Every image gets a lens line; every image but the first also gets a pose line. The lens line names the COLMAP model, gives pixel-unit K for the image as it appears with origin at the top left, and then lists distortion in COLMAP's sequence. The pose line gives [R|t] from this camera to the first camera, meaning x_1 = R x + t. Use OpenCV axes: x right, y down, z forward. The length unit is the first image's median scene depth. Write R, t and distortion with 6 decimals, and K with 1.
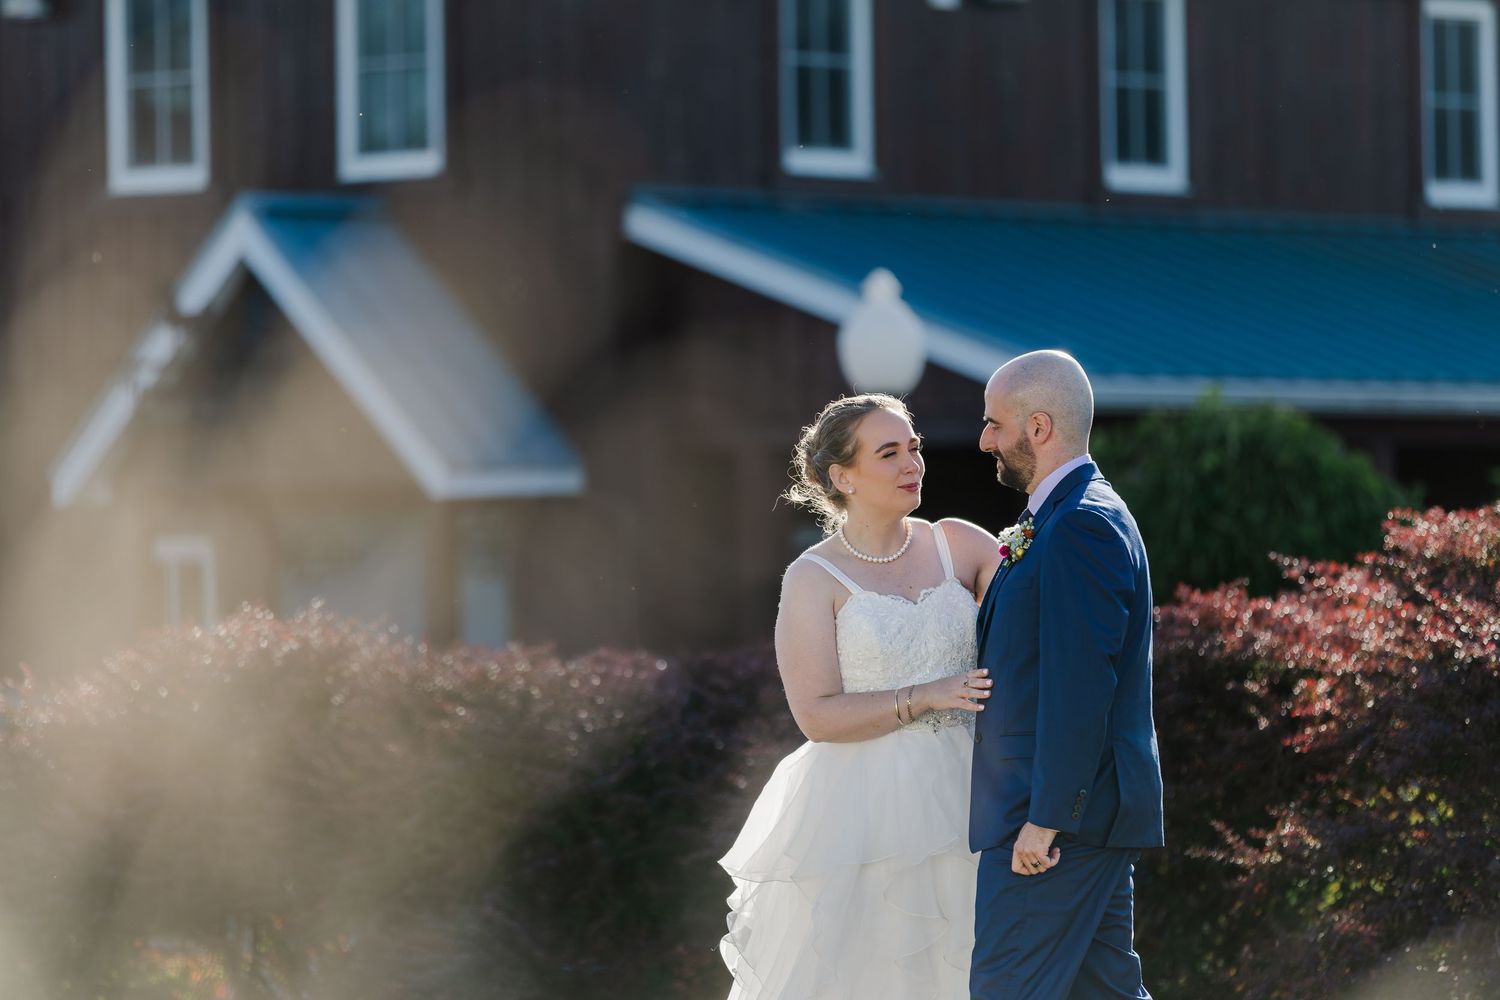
lens RADIAL K [[8635.2, 0, 750.0], [0, 8635.2, 500.0], [0, 0, 1]] dist [0.283403, -17.115413]
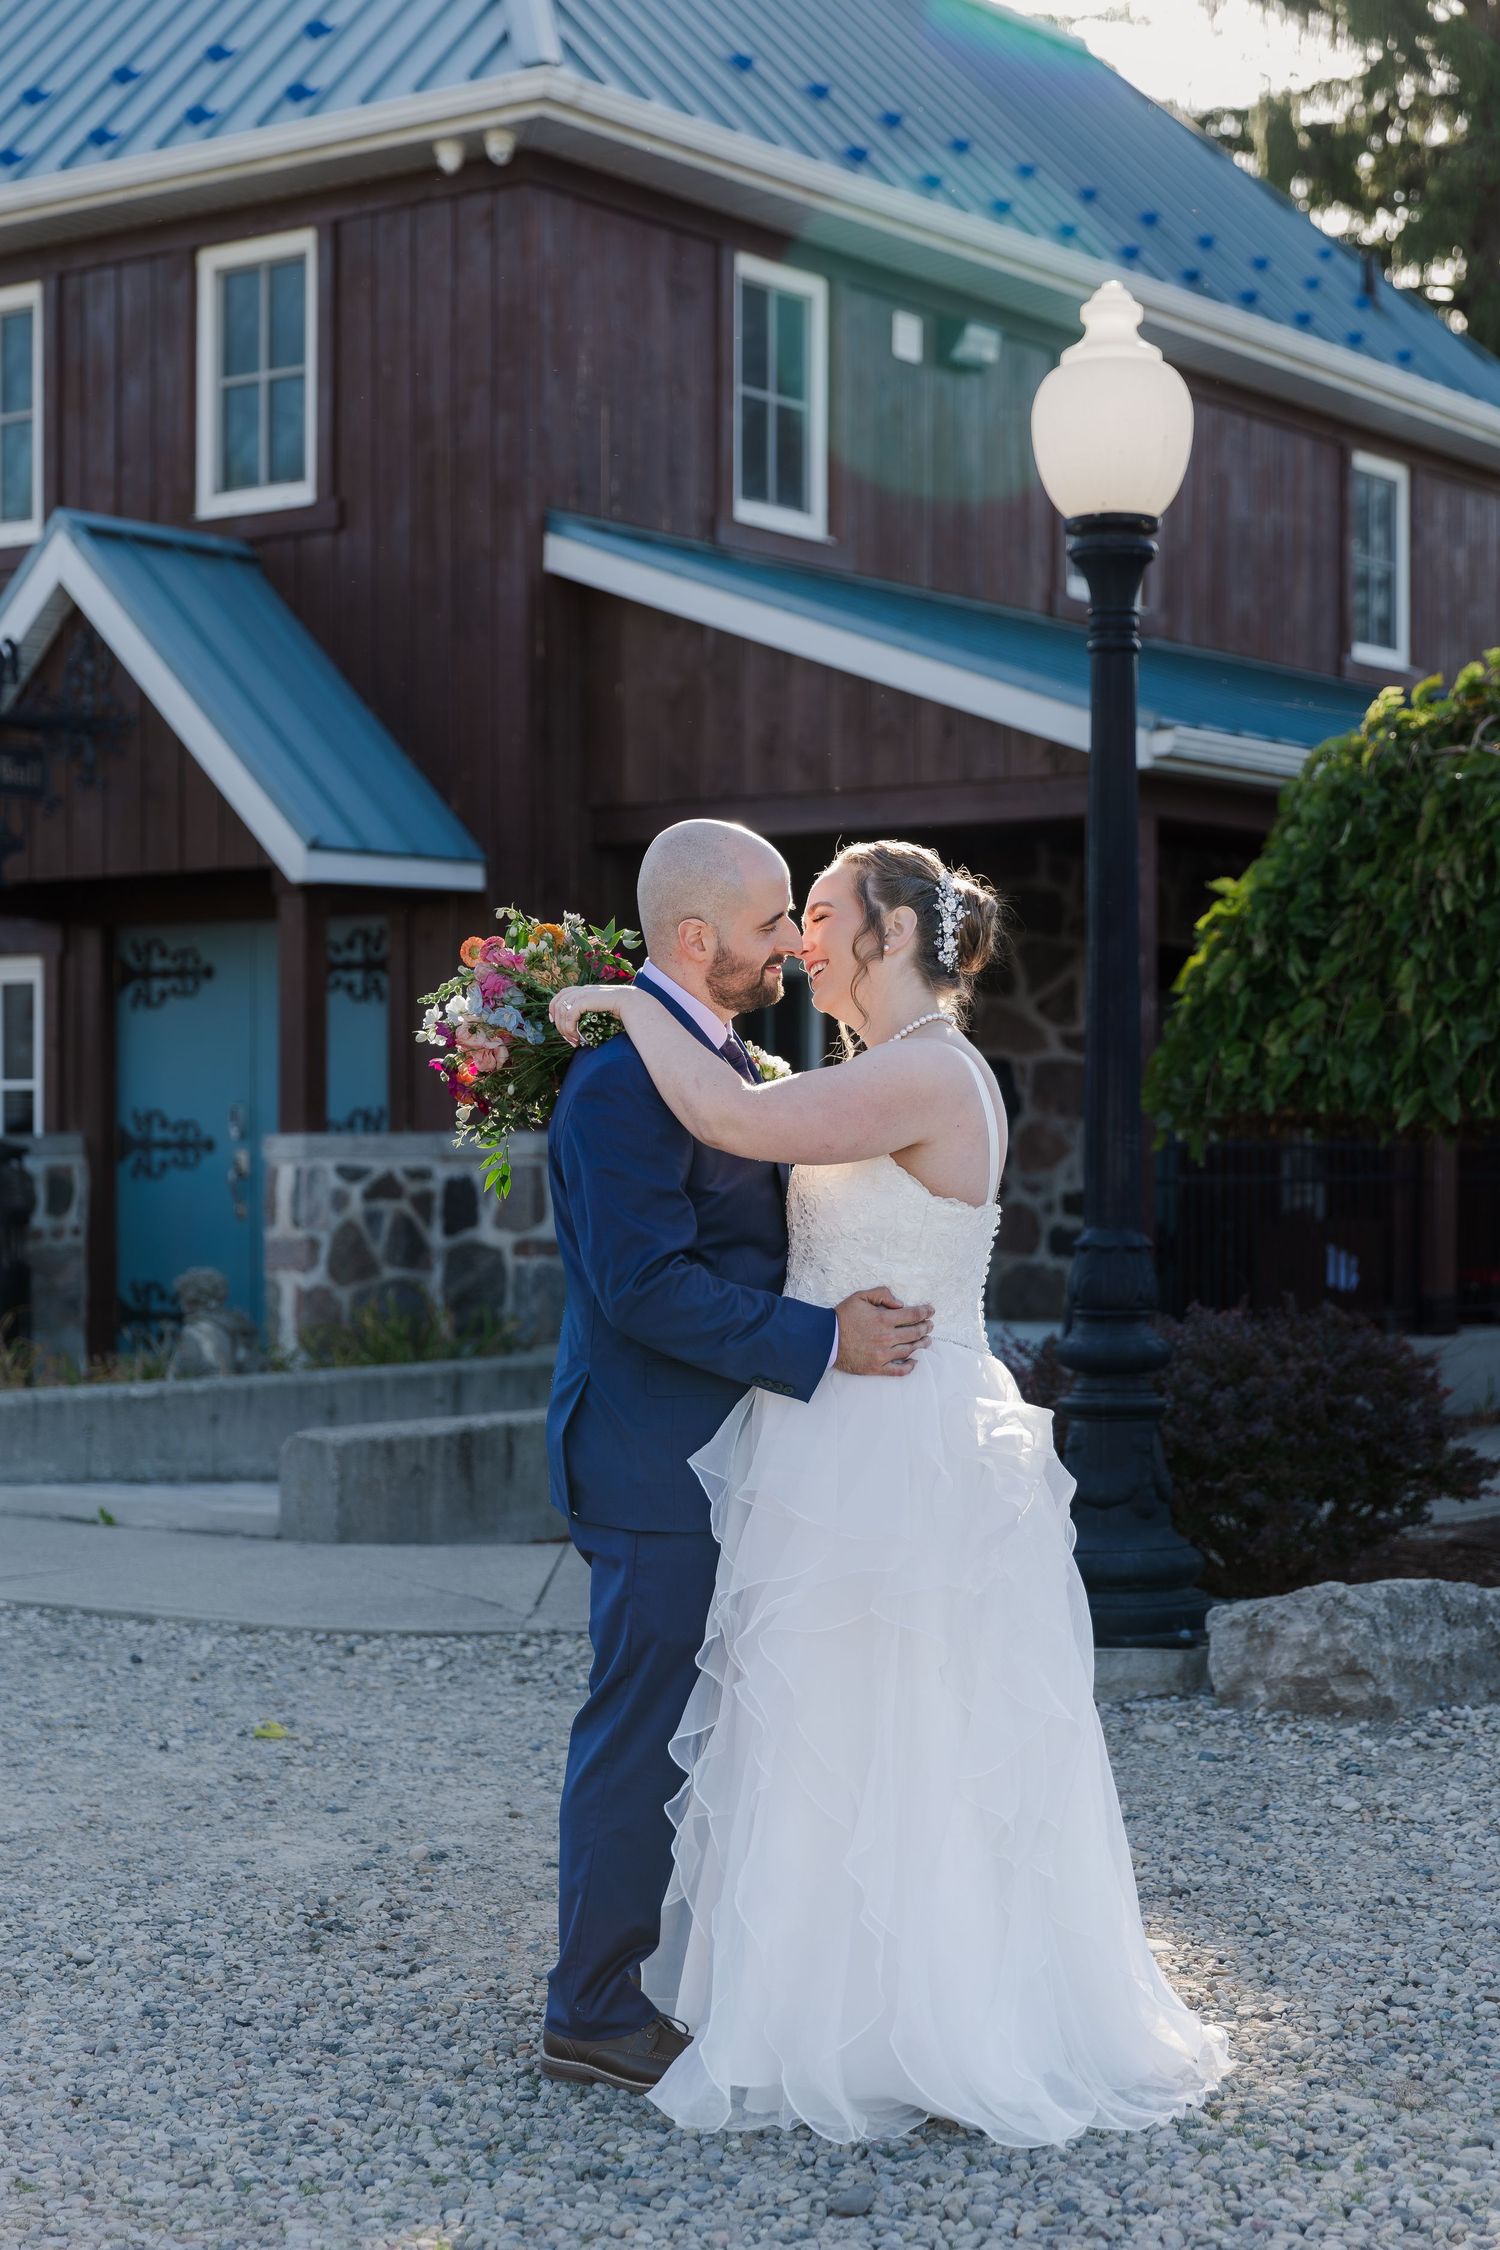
lens RADIAL K [[3825.7, 0, 757.6], [0, 3825.7, 1152.7], [0, 0, 1]] dist [-0.016081, 0.101144]
pose [[0.998199, 0.015878, 0.057858, -0.027277], [-0.016795, 0.999740, 0.015408, 0.033185], [-0.057599, -0.016352, 0.998206, 1.240125]]
